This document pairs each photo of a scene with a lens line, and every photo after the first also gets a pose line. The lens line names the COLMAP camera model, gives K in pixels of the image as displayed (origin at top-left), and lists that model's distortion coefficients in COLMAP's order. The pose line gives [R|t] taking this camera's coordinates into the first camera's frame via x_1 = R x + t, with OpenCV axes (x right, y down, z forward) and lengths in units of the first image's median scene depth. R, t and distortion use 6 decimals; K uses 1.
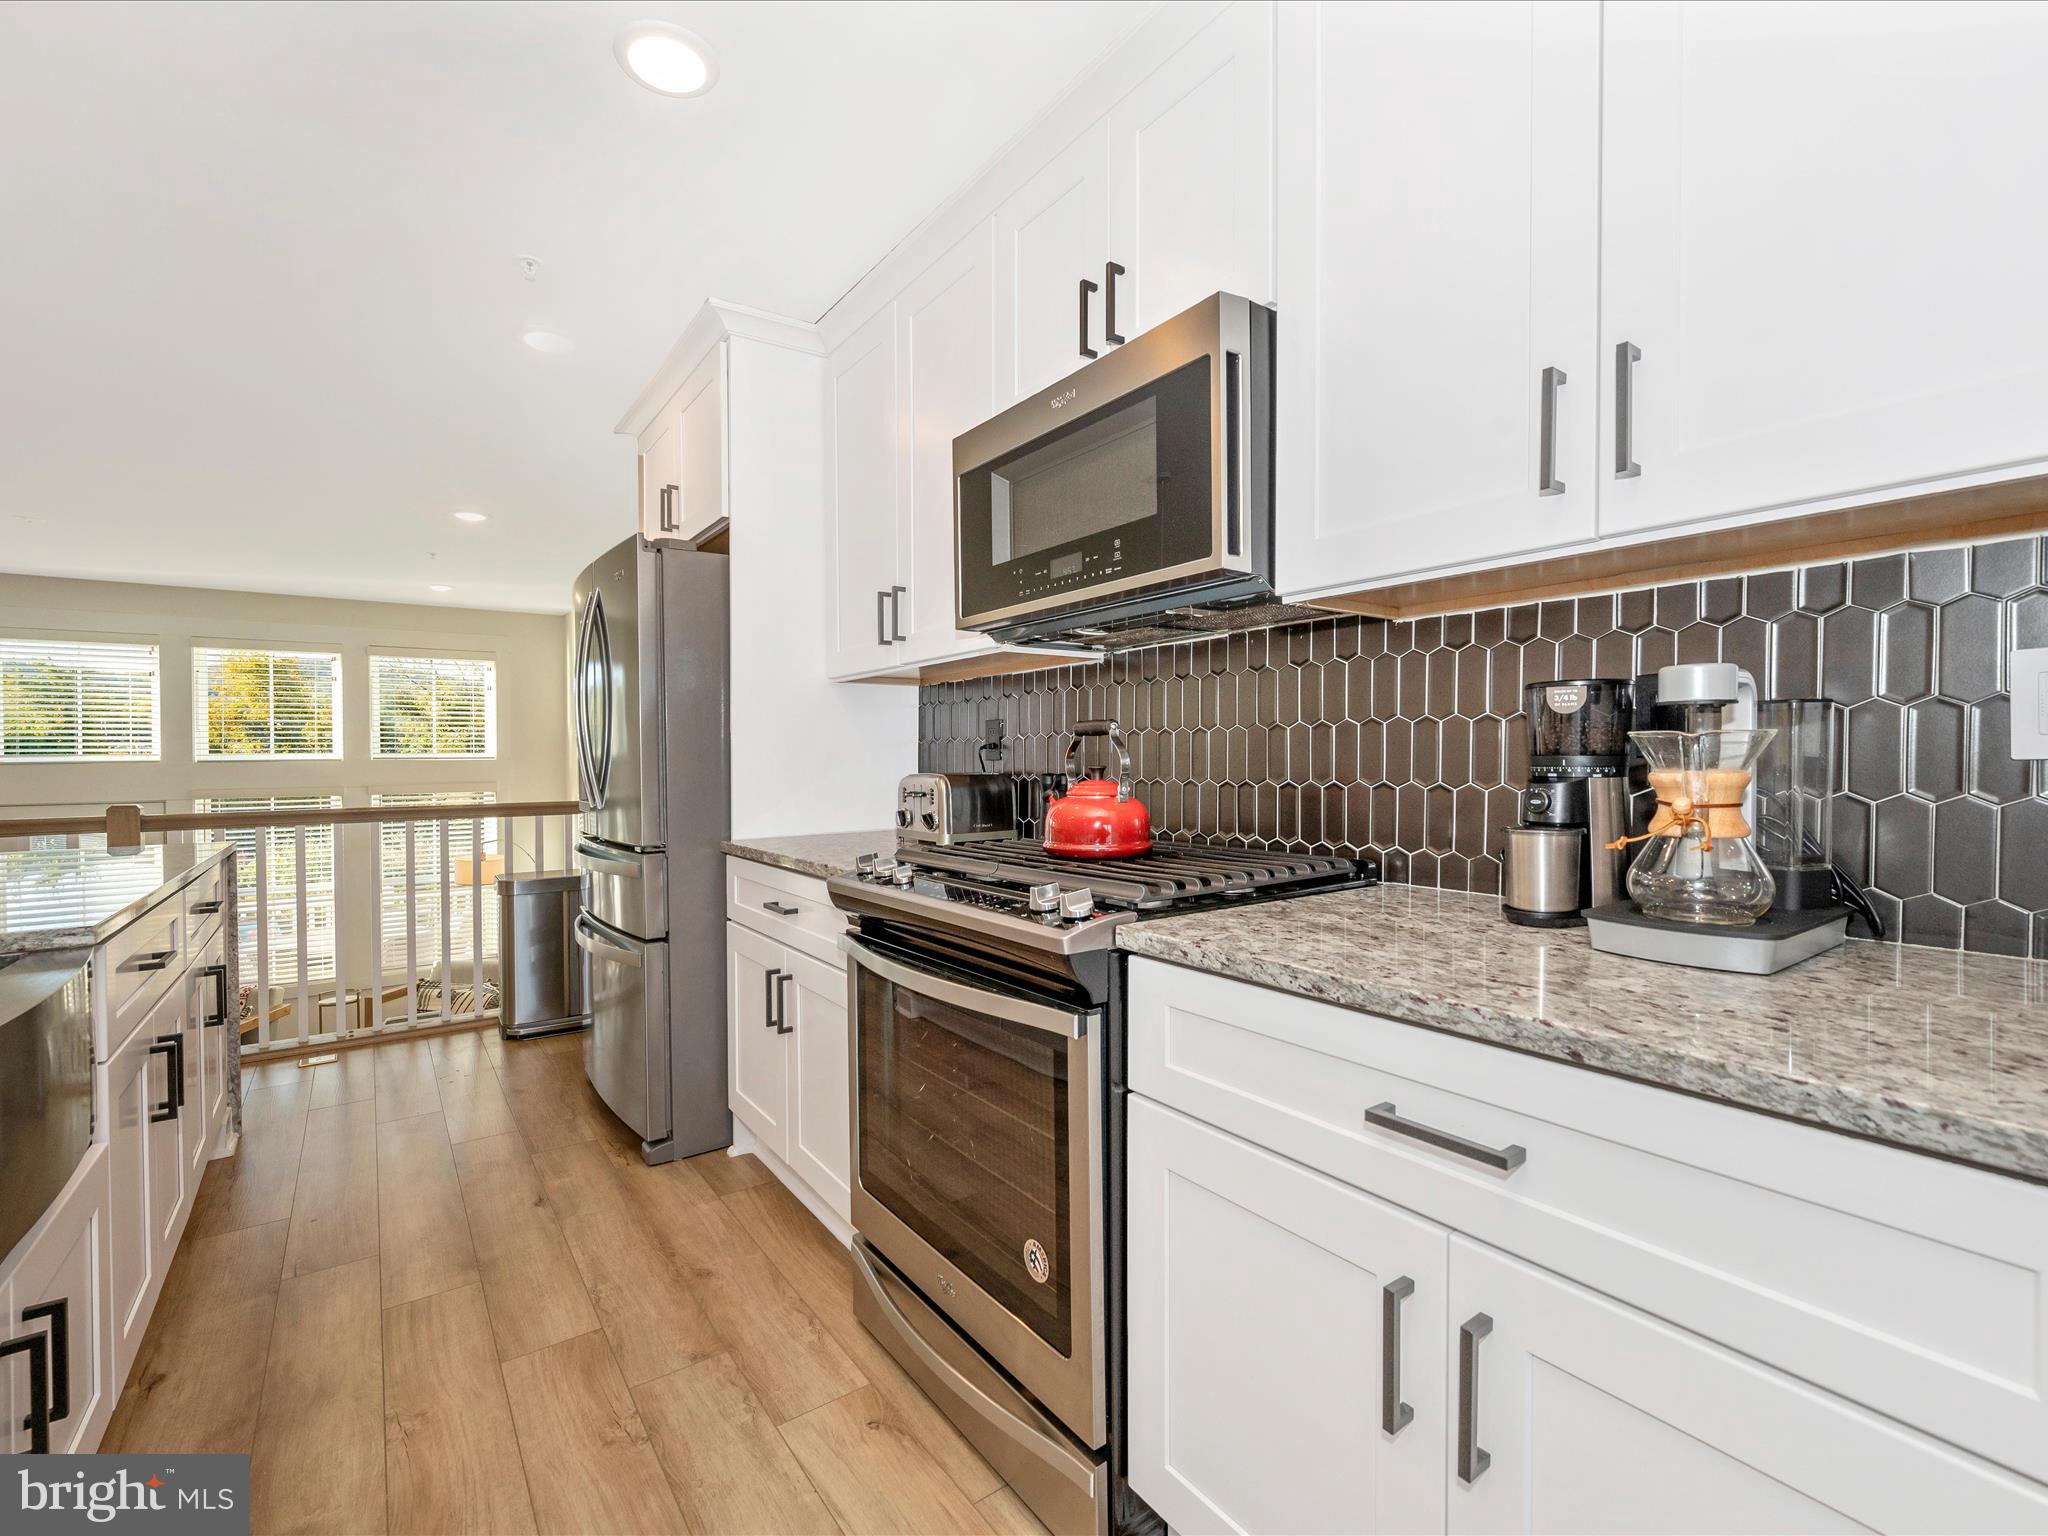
lens RADIAL K [[916.5, 0, 1019.9], [0, 916.5, 760.1], [0, 0, 1]] dist [-0.002688, -0.000667]
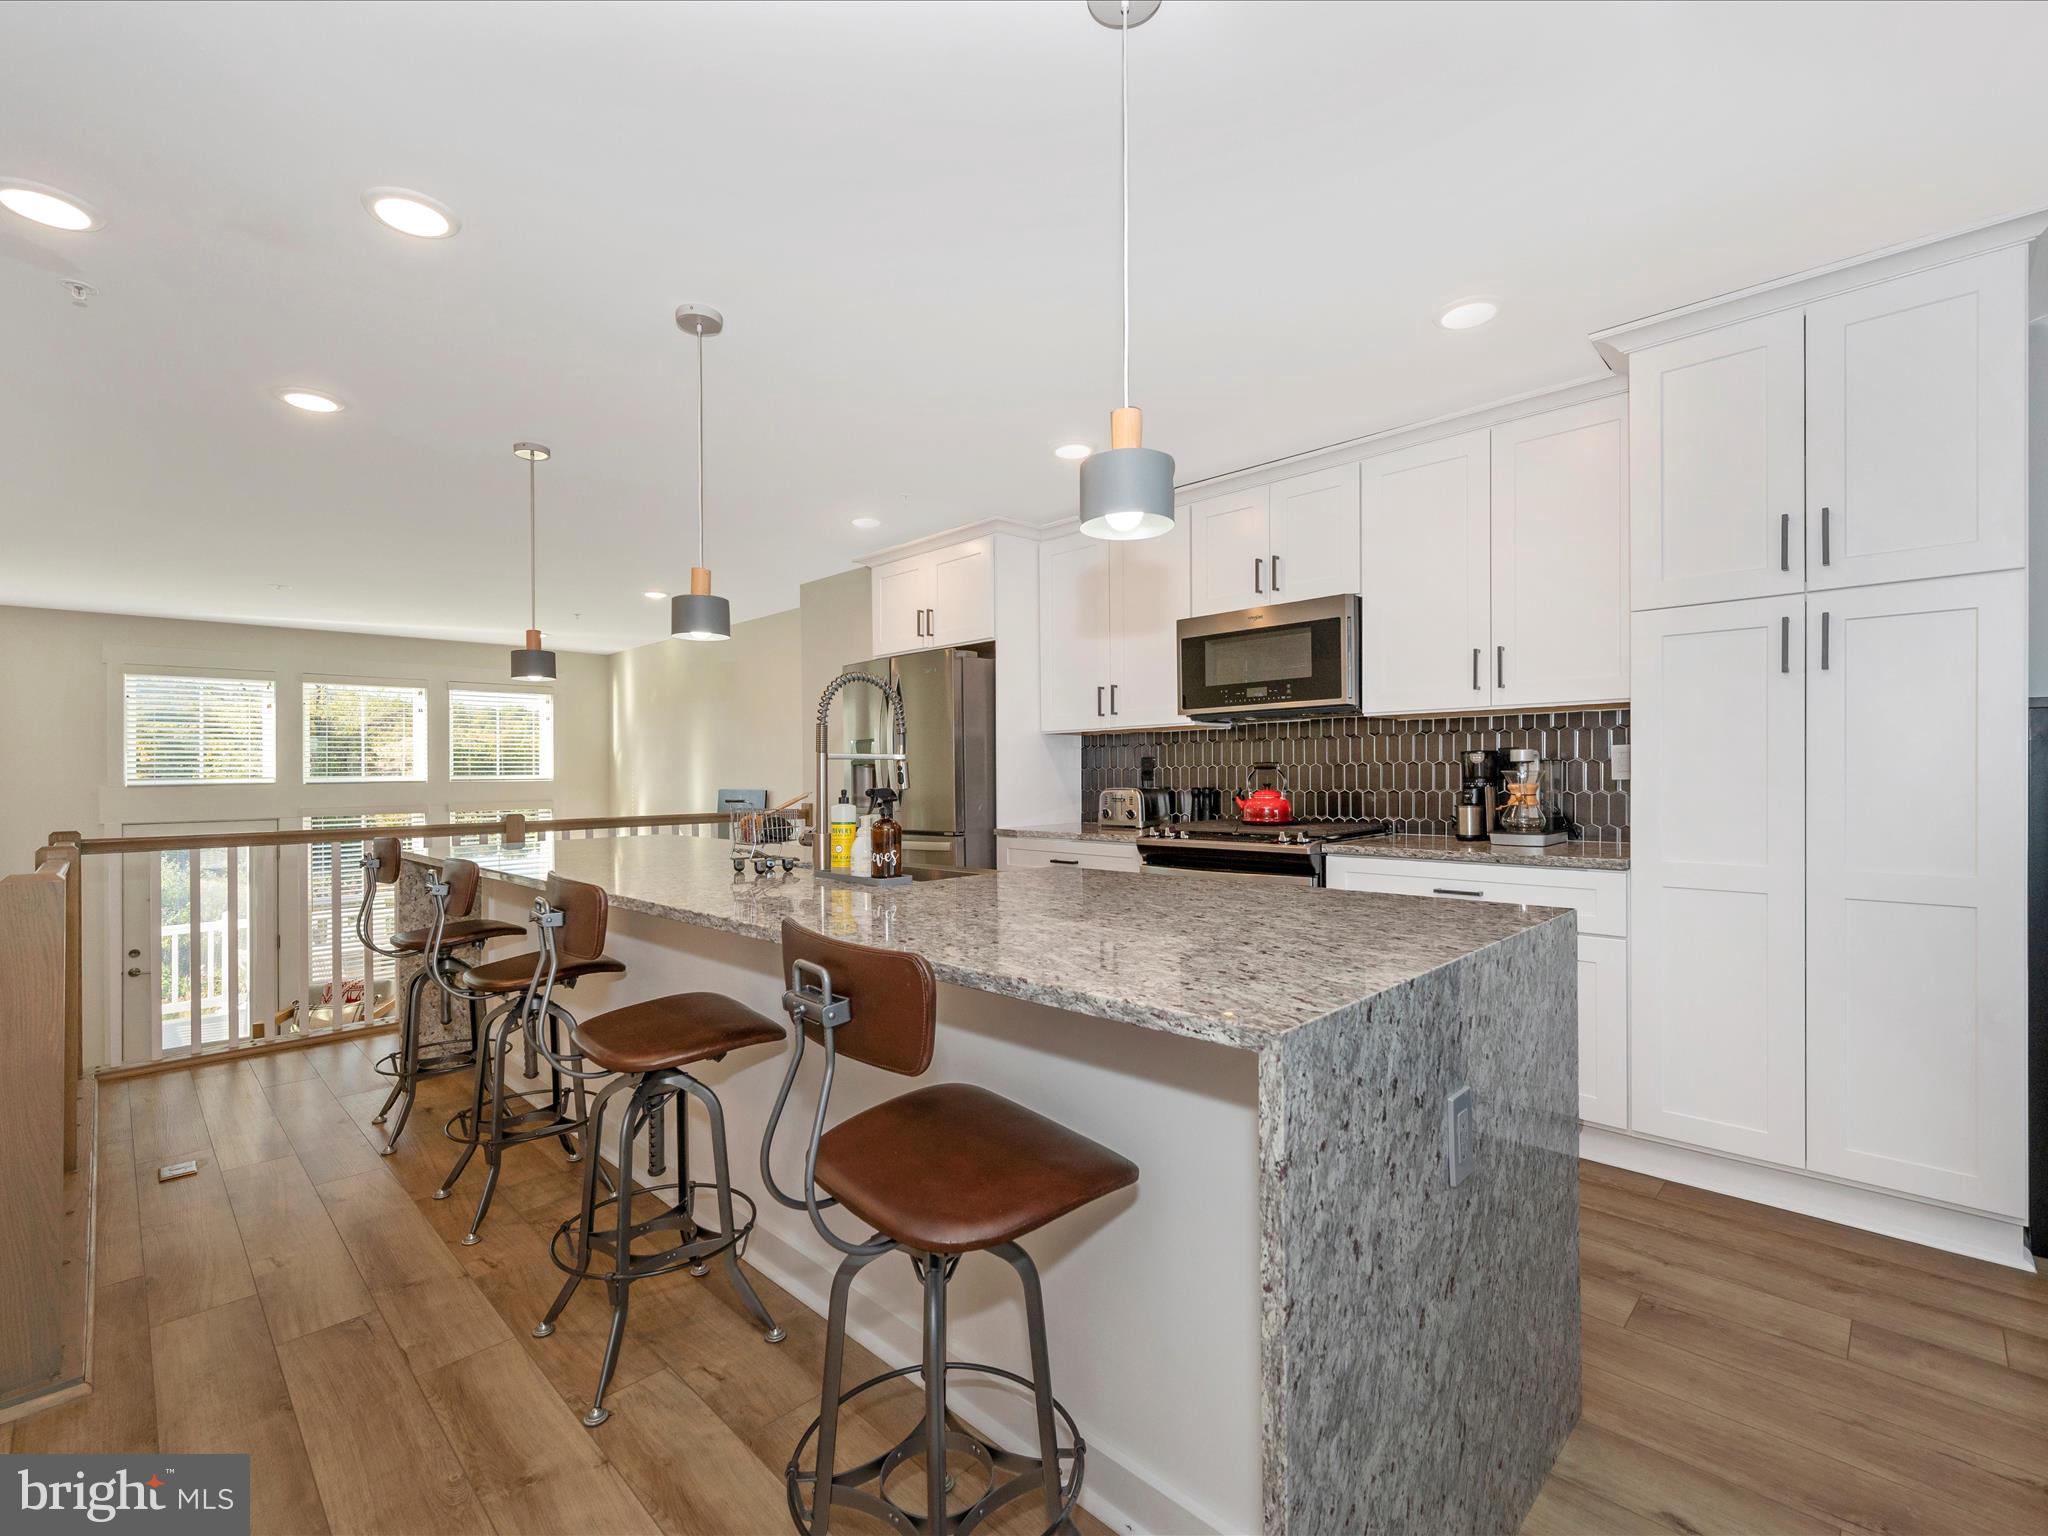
lens RADIAL K [[916.5, 0, 1019.9], [0, 916.5, 760.1], [0, 0, 1]] dist [-0.002688, -0.000667]
pose [[0.986675, 0.000955, 0.162699, -0.855908], [0.002621, 0.999760, -0.021762, -0.002311], [-0.162681, 0.021898, 0.986436, -1.057368]]
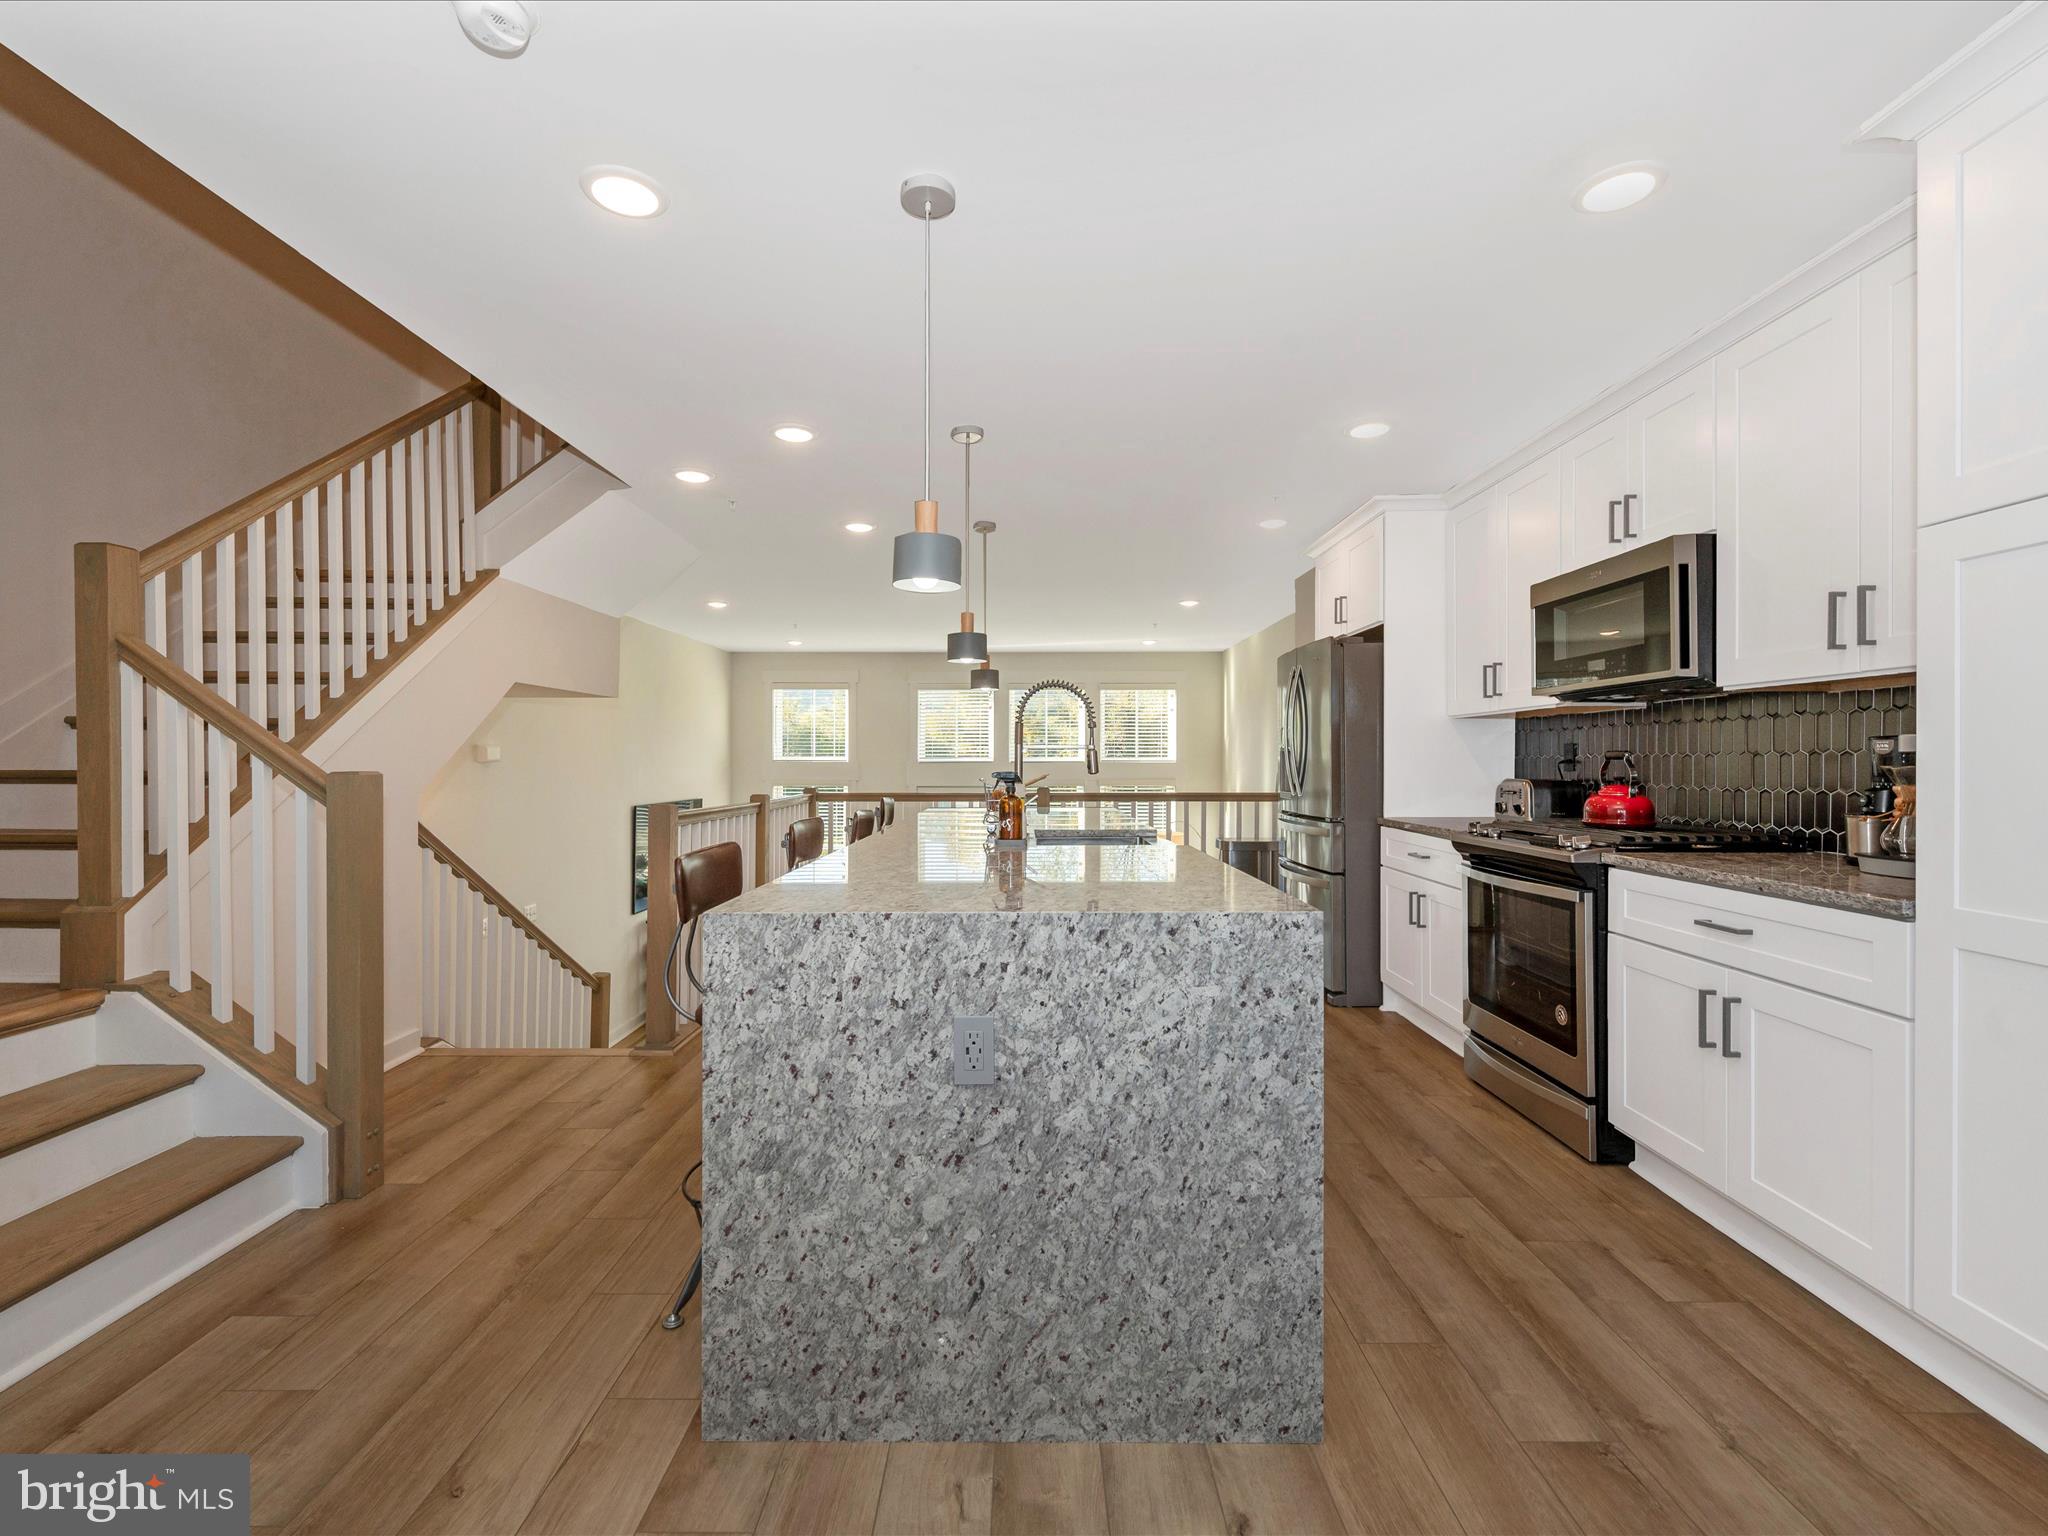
lens RADIAL K [[916.5, 0, 1019.9], [0, 916.5, 760.1], [0, 0, 1]] dist [-0.002688, -0.000667]
pose [[0.808696, 0.005632, -0.588200, 0.190394], [-0.006292, 0.999980, 0.000923, -0.020276], [0.588194, 0.002955, 0.808715, -1.103856]]
